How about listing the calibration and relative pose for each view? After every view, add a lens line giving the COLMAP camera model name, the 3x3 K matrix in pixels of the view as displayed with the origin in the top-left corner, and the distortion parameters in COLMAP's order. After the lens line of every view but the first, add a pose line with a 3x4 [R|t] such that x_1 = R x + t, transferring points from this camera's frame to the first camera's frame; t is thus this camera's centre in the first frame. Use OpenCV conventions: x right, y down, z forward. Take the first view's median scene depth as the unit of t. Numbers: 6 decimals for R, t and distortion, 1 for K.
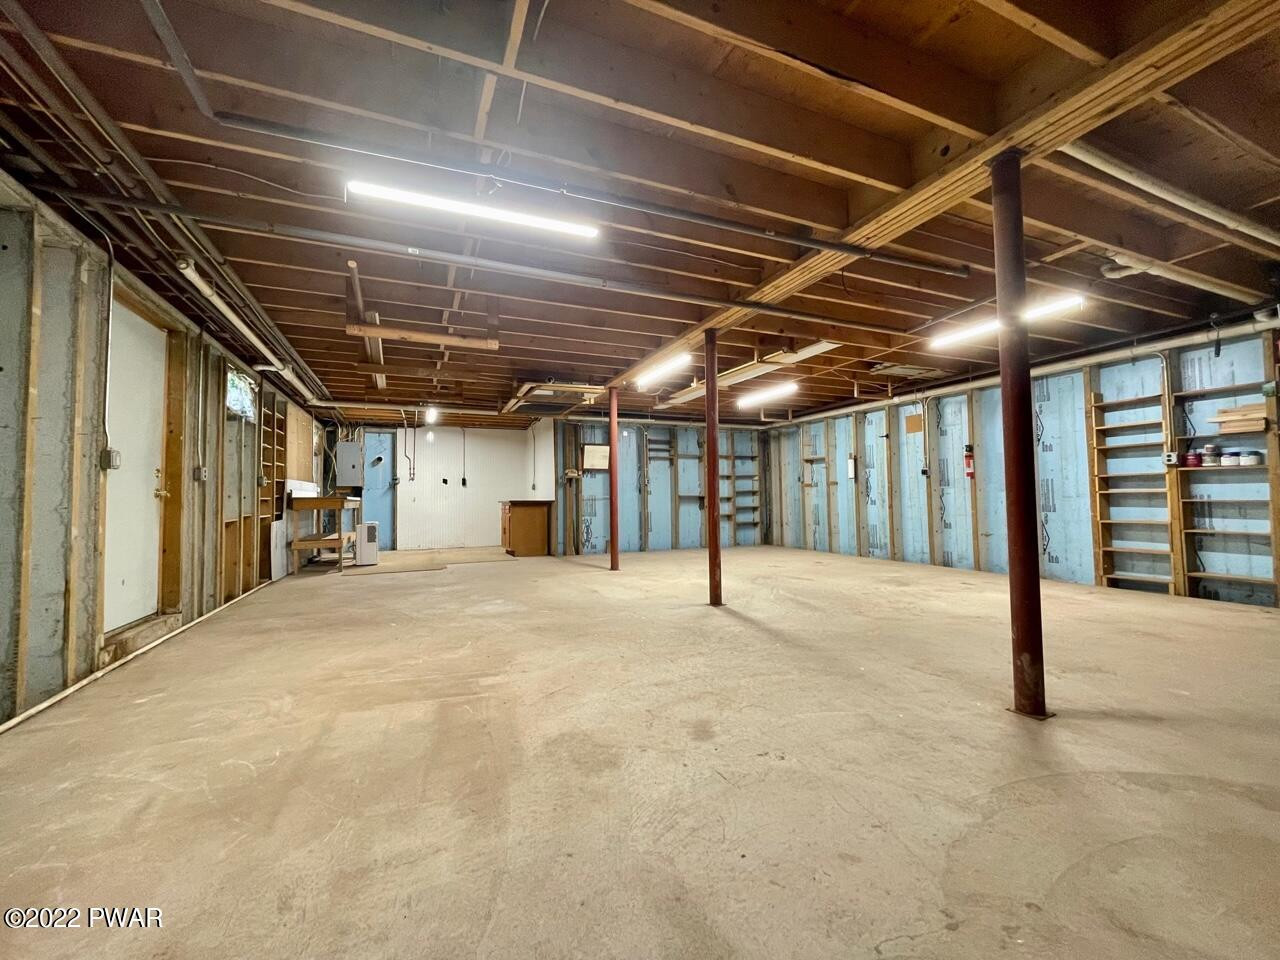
lens RADIAL K [[518.9, 0, 640.3], [0, 518.9, 475.9], [0, 0, 1]] dist [-0.003176, 0.000976]
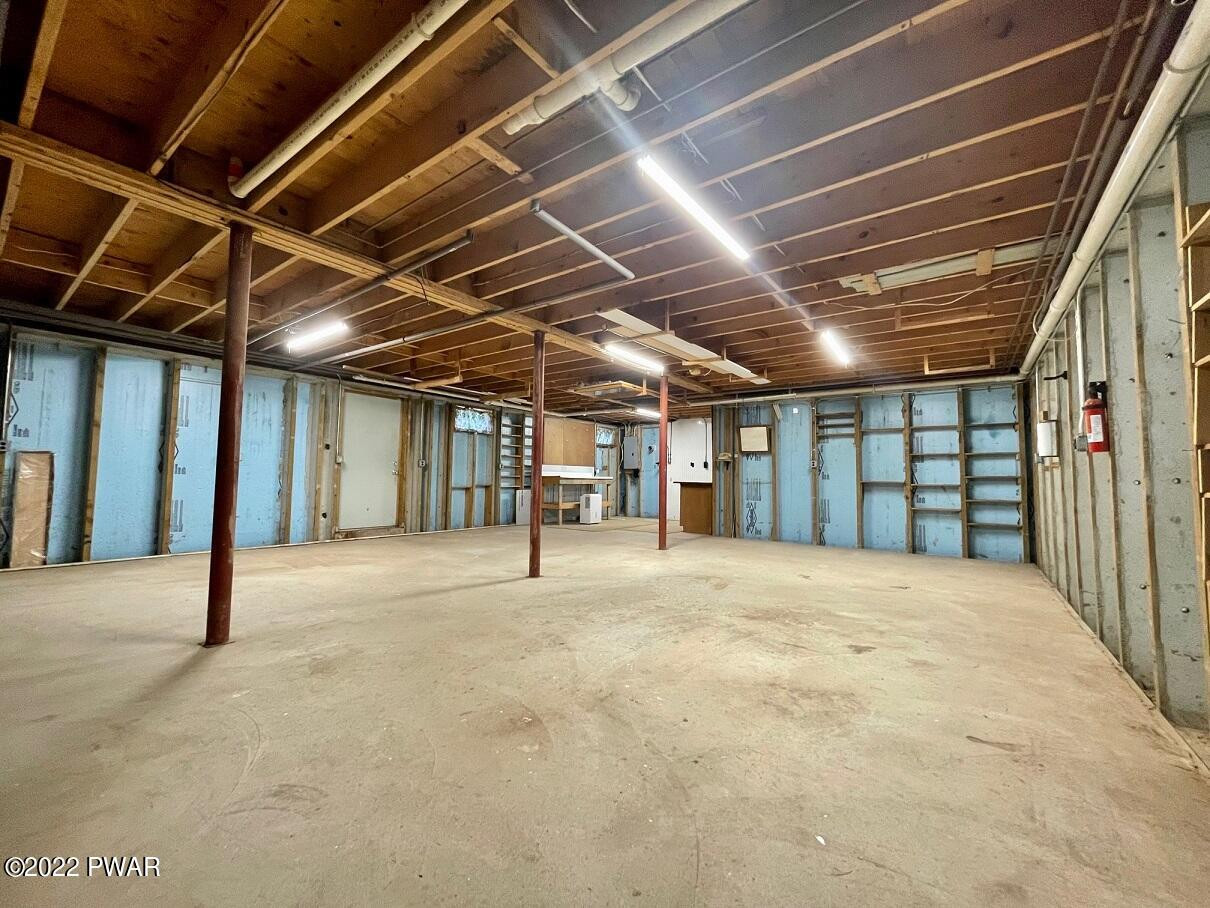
lens RADIAL K [[490.6, 0, 601.2], [0, 490.6, 453.7], [0, 0, 1]] dist [-0.003176, 0.000976]
pose [[0.492973, -0.024250, -0.869707, 0.543633], [0.019304, 0.999670, -0.016931, 0.000989], [0.869831, -0.008442, 0.493278, 0.286143]]
